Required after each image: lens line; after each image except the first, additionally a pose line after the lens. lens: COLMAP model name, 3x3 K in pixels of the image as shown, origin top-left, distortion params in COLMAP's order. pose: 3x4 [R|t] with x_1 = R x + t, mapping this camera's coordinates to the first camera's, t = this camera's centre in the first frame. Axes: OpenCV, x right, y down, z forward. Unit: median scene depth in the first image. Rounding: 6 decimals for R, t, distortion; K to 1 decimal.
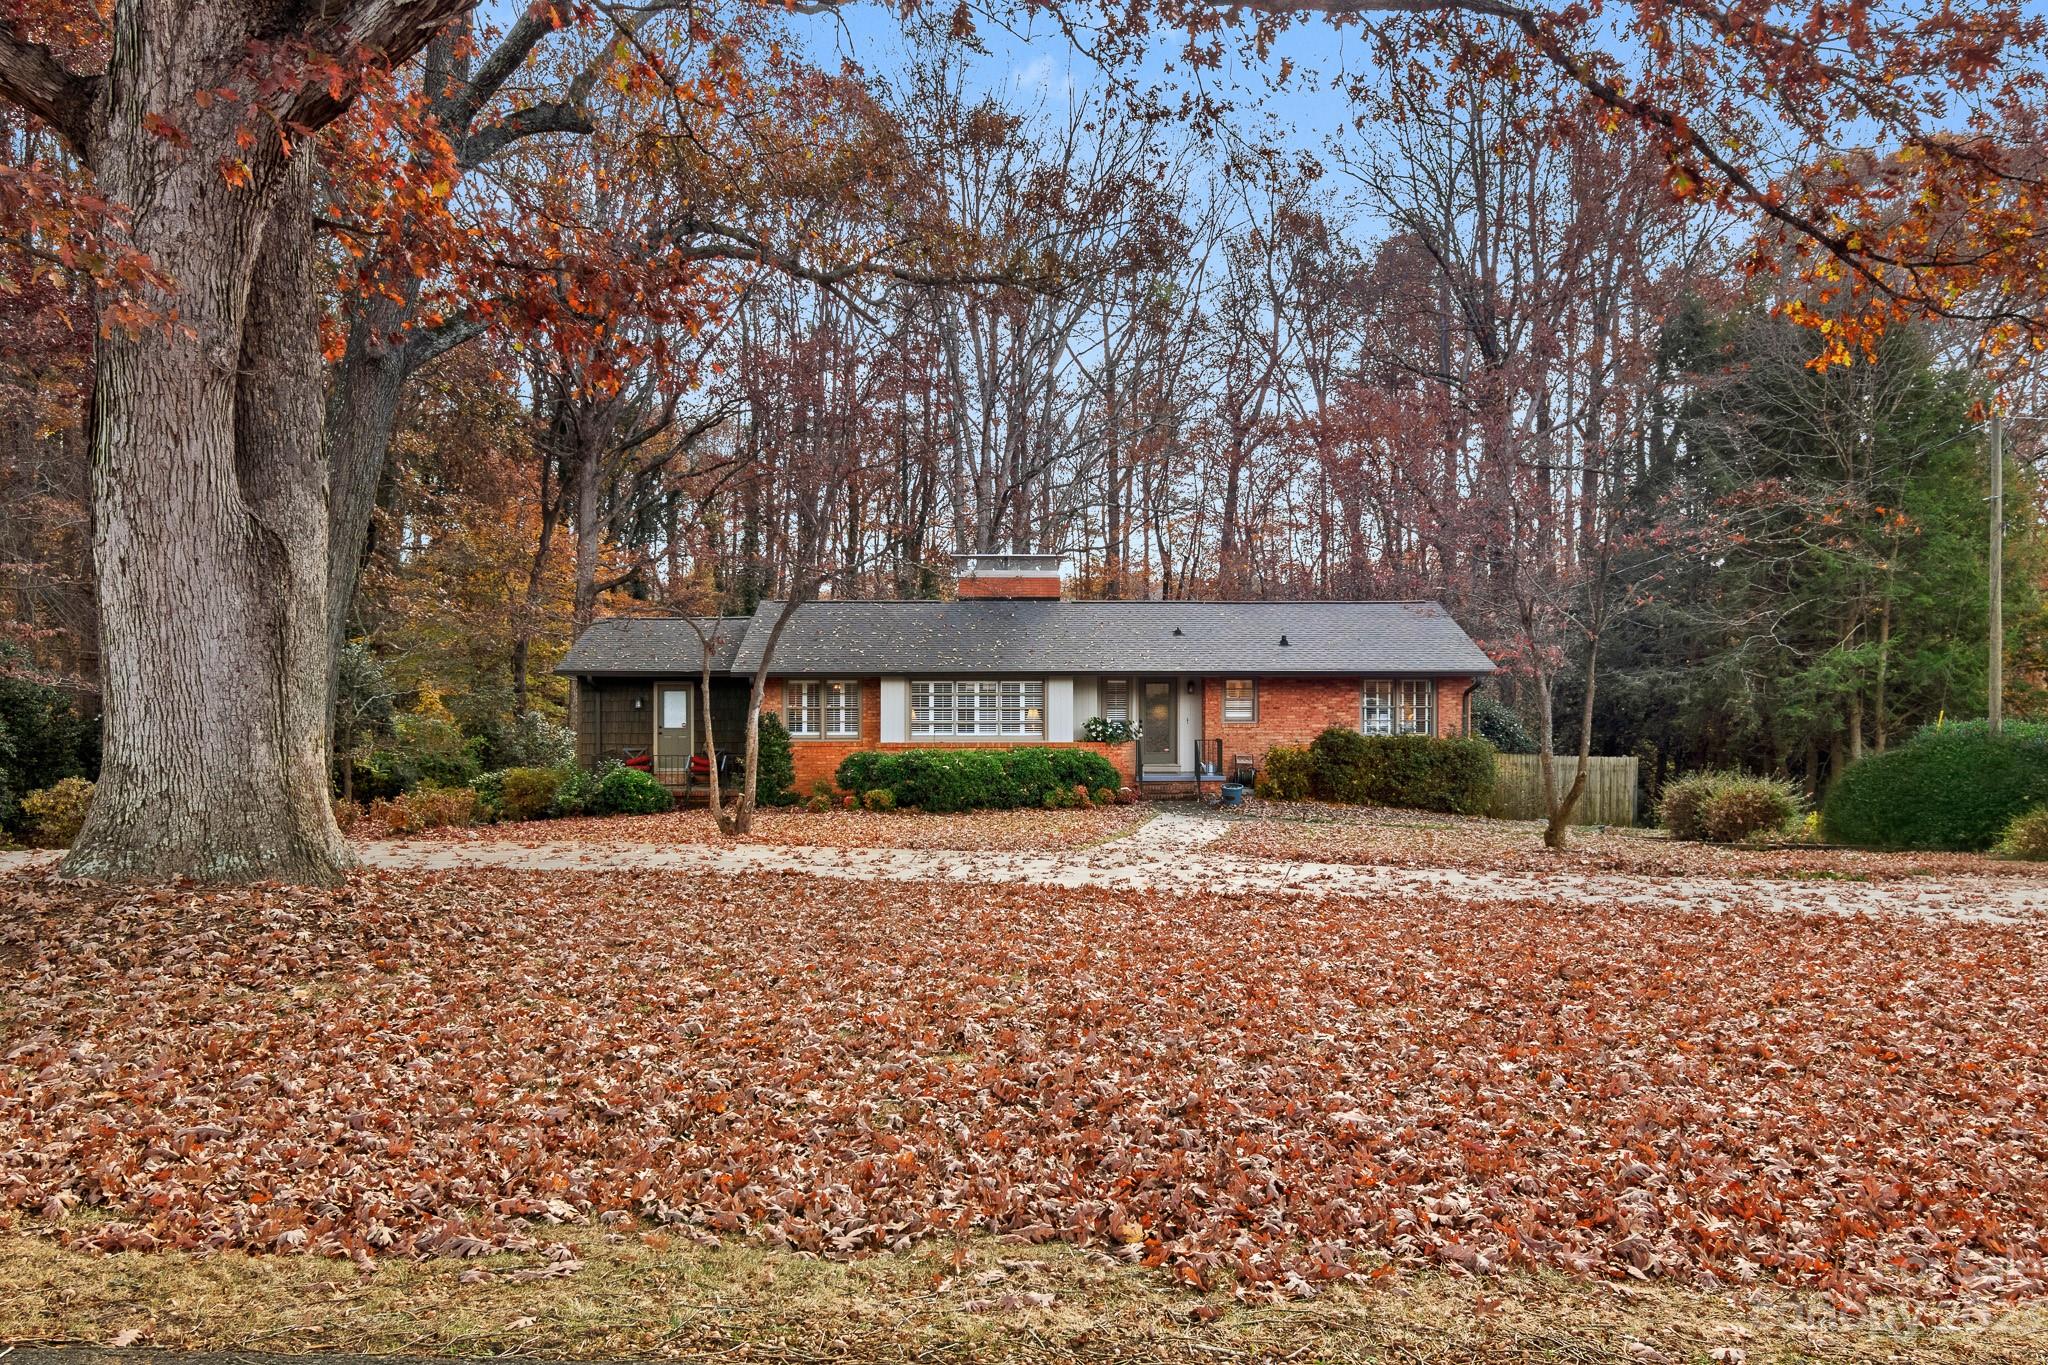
lens RADIAL K [[1505.7, 0, 1023.1], [0, 1505.7, 692.9], [0, 0, 1]] dist [-0.004415, 0.003744]
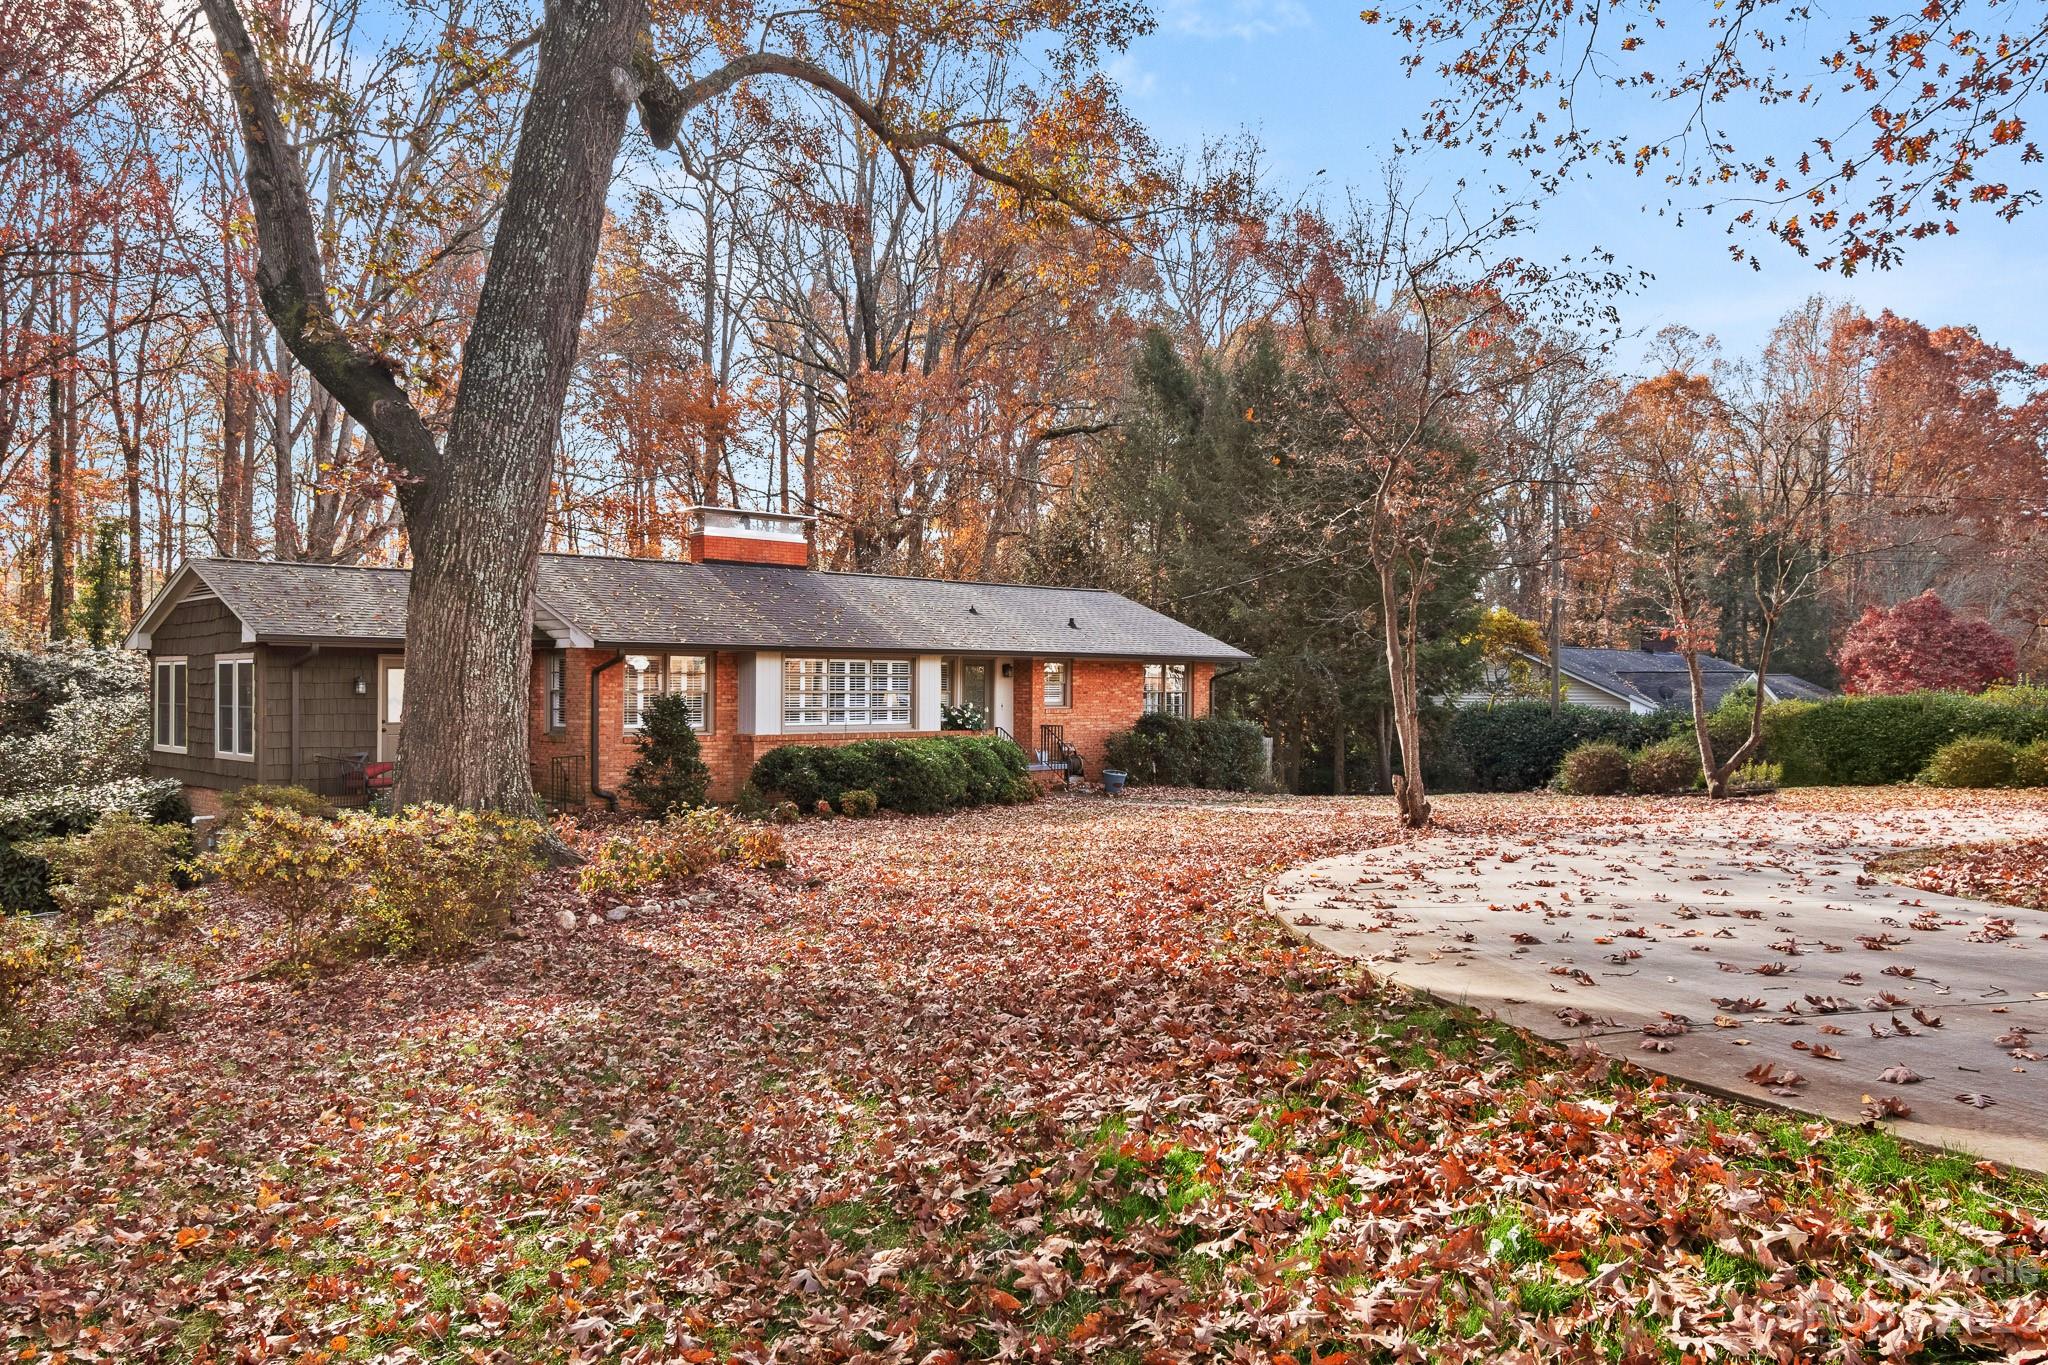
lens RADIAL K [[1505.7, 0, 1023.1], [0, 1505.7, 692.9], [0, 0, 1]] dist [-0.004415, 0.003744]
pose [[0.743432, 0.000751, 0.668811, -0.515268], [0.002614, 0.999988, -0.004029, 0.014348], [-0.668806, 0.004744, 0.743422, 0.314877]]
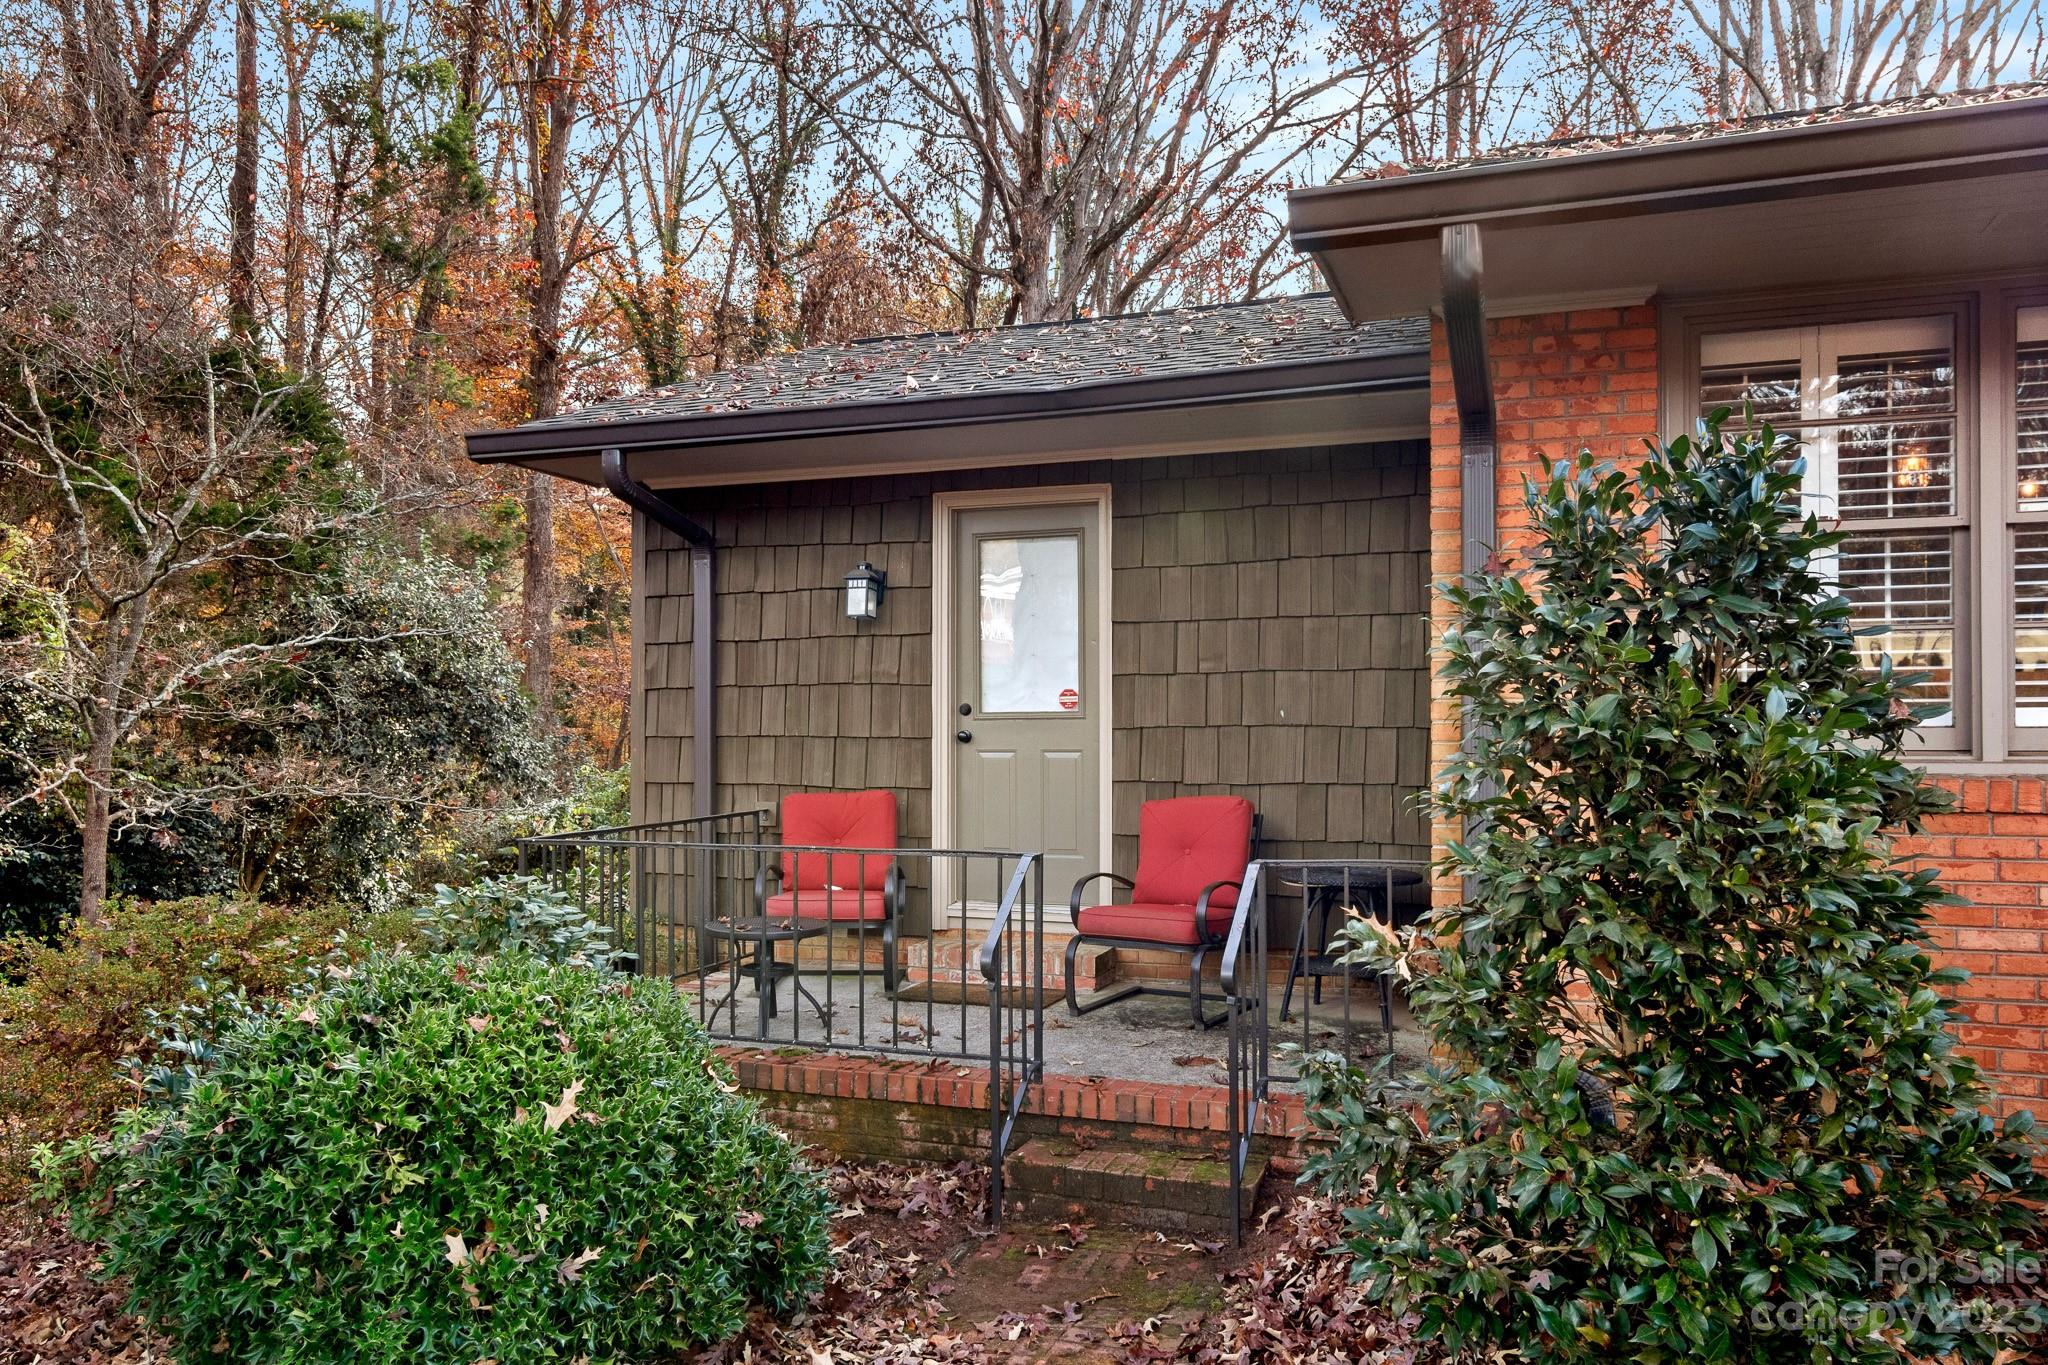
lens RADIAL K [[1505.7, 0, 1023.1], [0, 1505.7, 692.9], [0, 0, 1]] dist [-0.004415, 0.003744]
pose [[0.932557, -0.011164, -0.360849, -0.165378], [-0.003295, 0.999217, -0.039430, 0.030739], [0.361007, 0.037960, 0.931790, 0.855673]]
